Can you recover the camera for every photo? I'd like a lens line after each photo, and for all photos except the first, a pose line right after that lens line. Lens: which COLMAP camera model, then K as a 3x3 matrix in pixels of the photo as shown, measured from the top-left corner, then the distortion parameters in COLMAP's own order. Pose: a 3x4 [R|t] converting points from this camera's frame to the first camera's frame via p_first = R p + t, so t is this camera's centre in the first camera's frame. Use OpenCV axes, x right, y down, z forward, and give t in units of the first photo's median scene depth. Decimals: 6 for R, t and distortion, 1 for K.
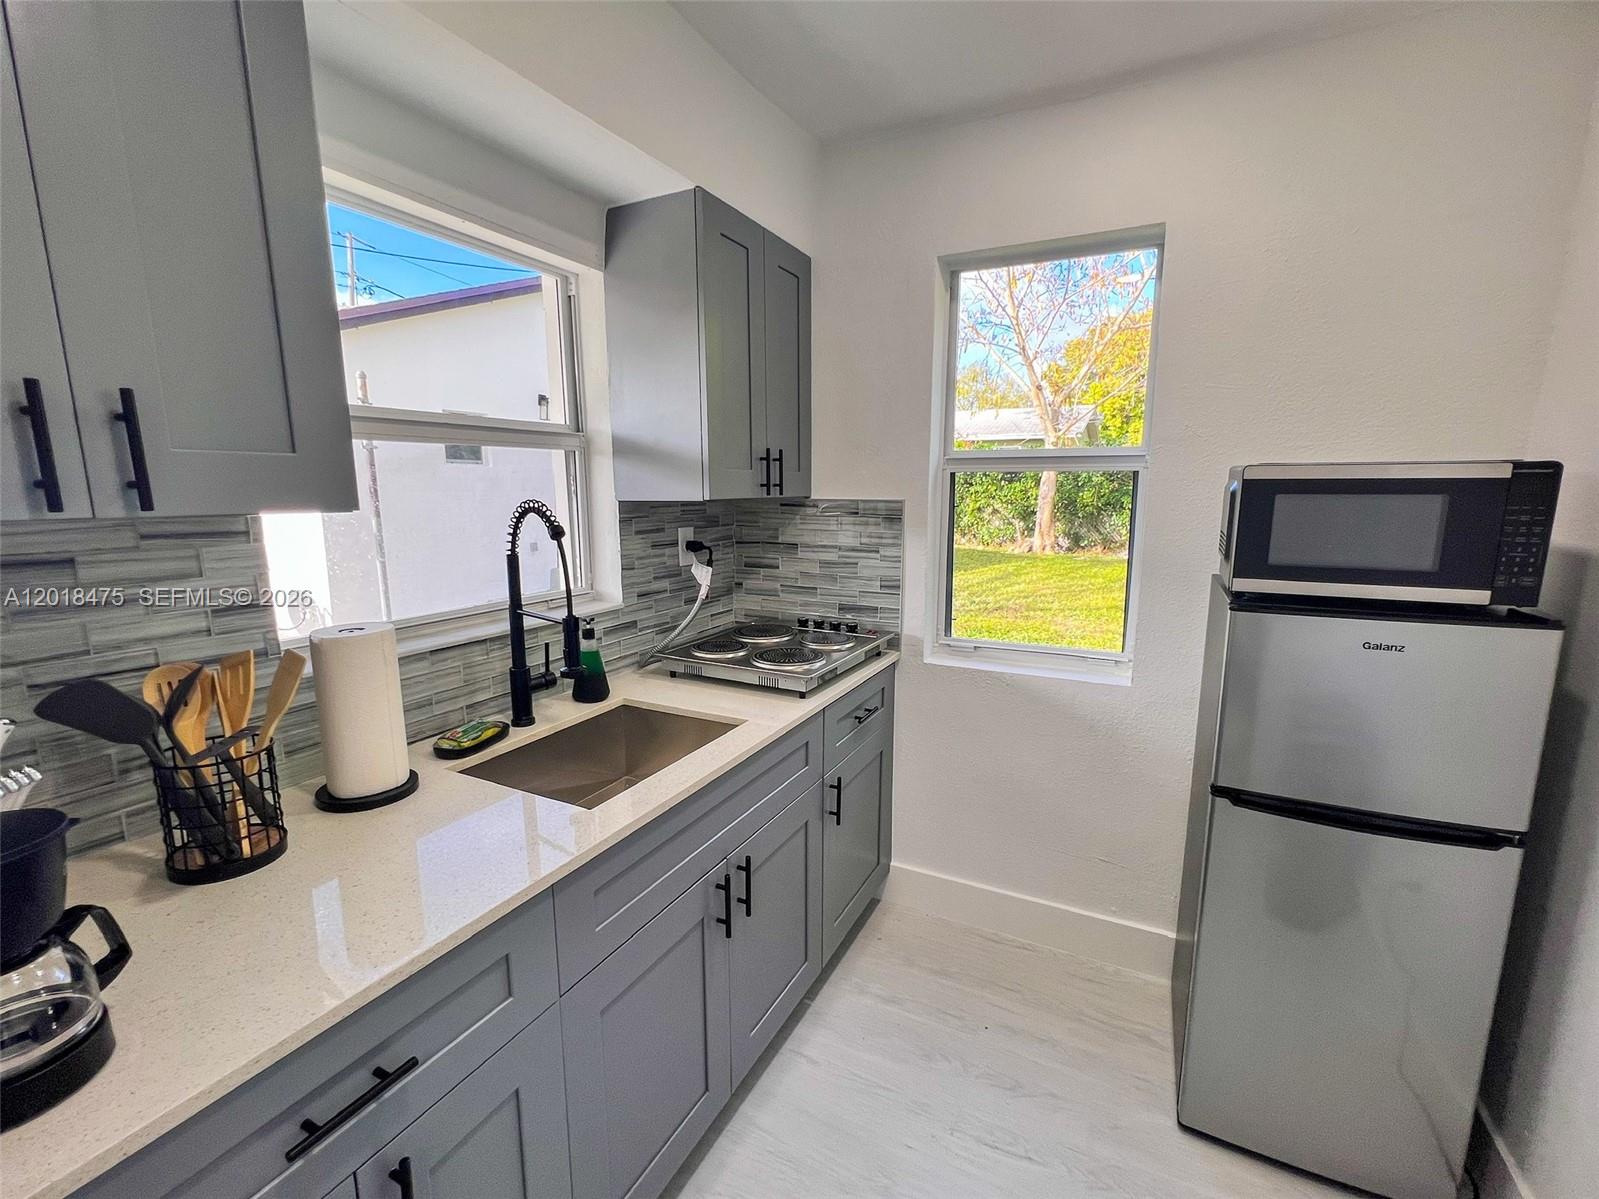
lens RADIAL K [[699.4, 0, 798.6], [0, 699.4, 604.4], [0, 0, 1]] dist [0.000459, 0.000288]
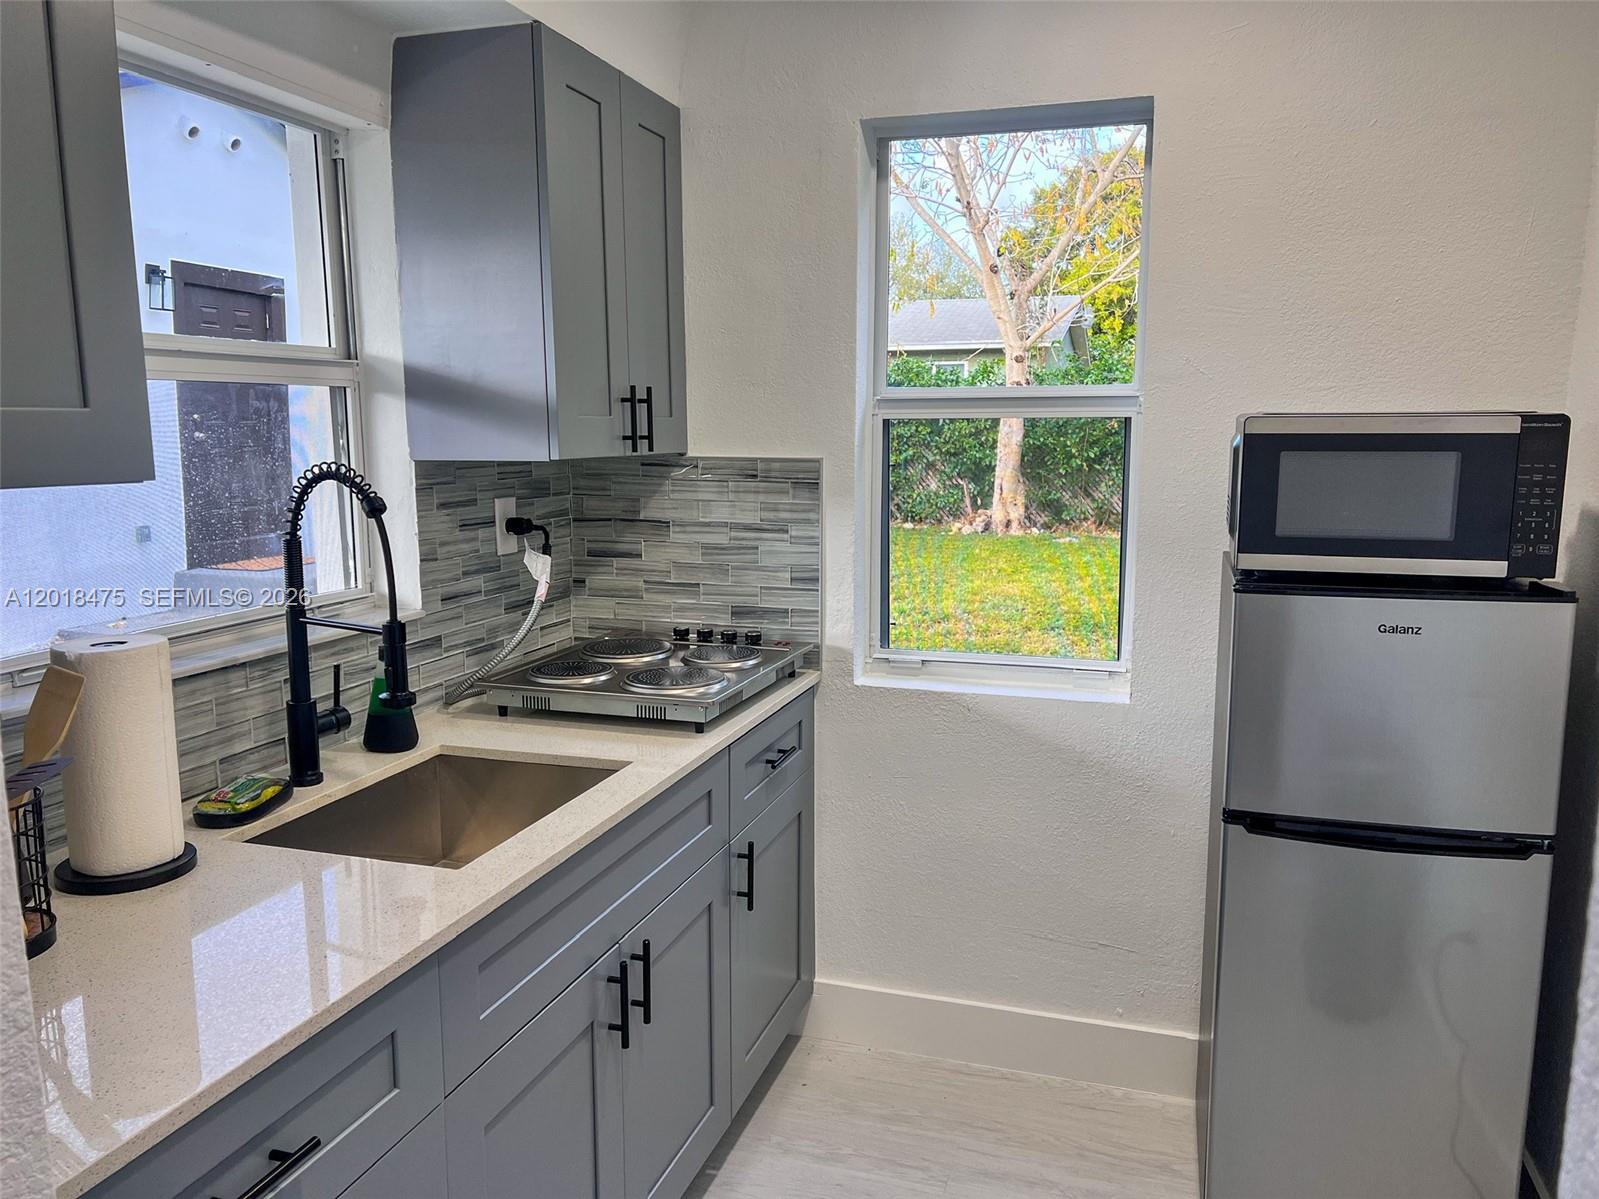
lens RADIAL K [[1198.3, 0, 799.5], [0, 1198.3, 599.5], [0, 0, 1]] dist [0.094312, -0.105146]
pose [[0.986224, -0.023721, 0.163708, -0.088259], [0.027338, 0.999429, -0.019871, 0.022635], [-0.163143, 0.024072, 0.986309, -0.235268]]
